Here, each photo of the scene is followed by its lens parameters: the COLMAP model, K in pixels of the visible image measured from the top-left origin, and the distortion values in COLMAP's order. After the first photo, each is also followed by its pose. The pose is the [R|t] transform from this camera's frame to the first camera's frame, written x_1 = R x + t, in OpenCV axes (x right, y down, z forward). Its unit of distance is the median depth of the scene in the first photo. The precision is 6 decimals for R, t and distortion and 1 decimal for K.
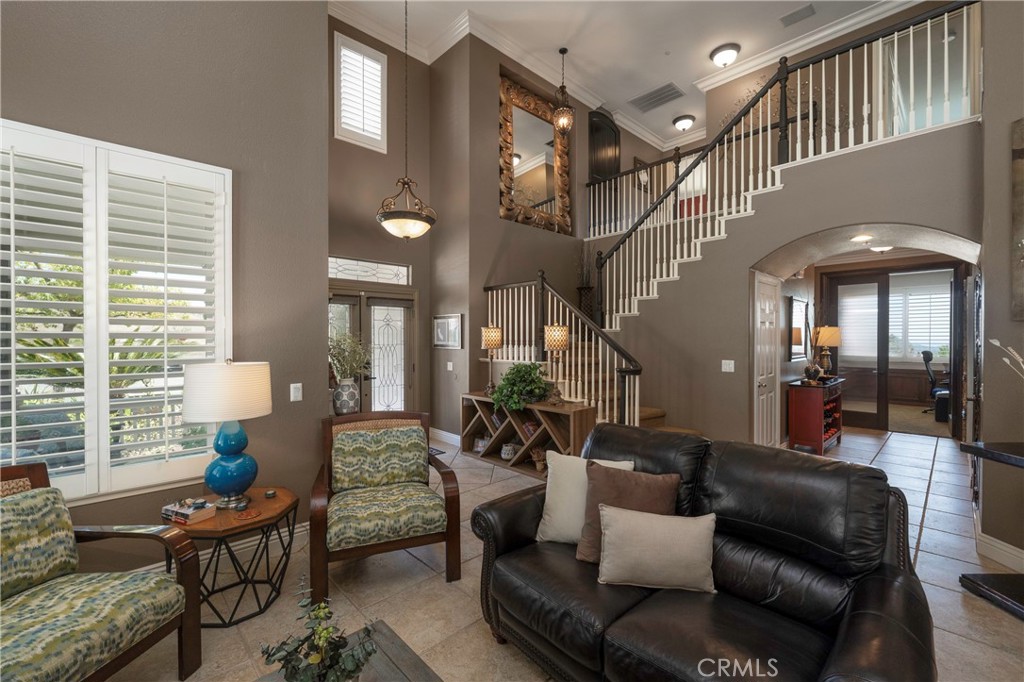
lens RADIAL K [[422.9, 0, 513.8], [0, 422.9, 340.1], [0, 0, 1]] dist [-0.001373, -0.000032]
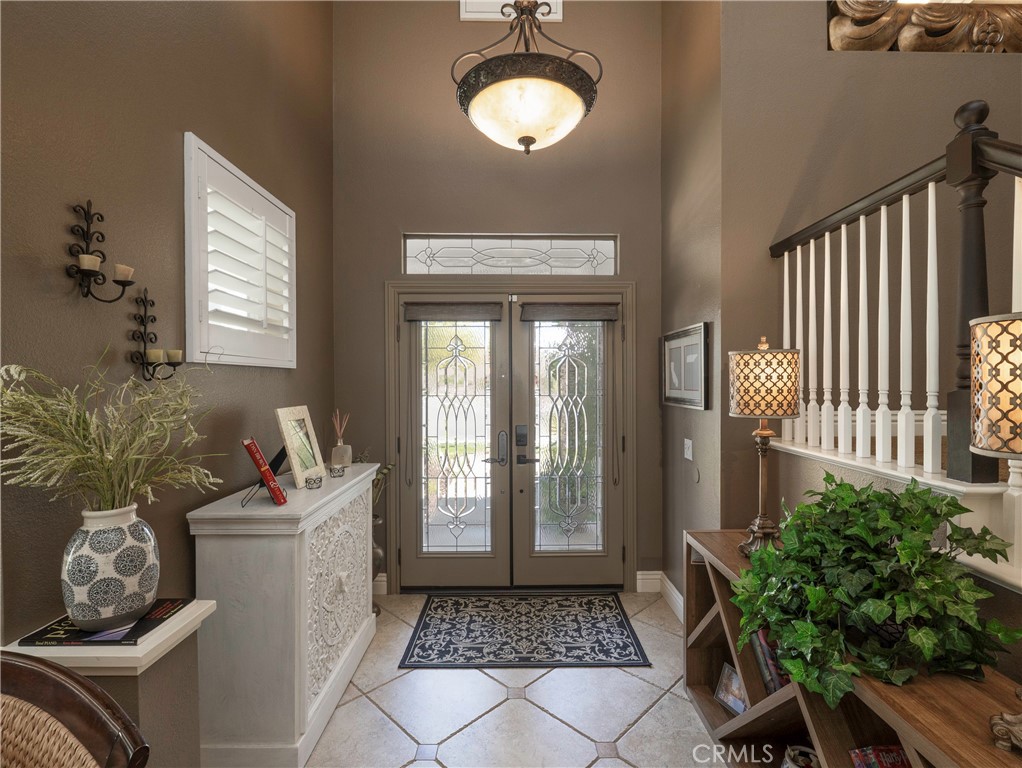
lens RADIAL K [[490.6, 0, 514.2], [0, 490.6, 382.9], [0, 0, 1]] dist [0.003861, 0.000127]
pose [[0.738258, 0.003604, -0.674509, 0.054168], [-0.005074, 0.999987, -0.000211, -0.004216], [0.674500, 0.003579, 0.738266, 0.536853]]
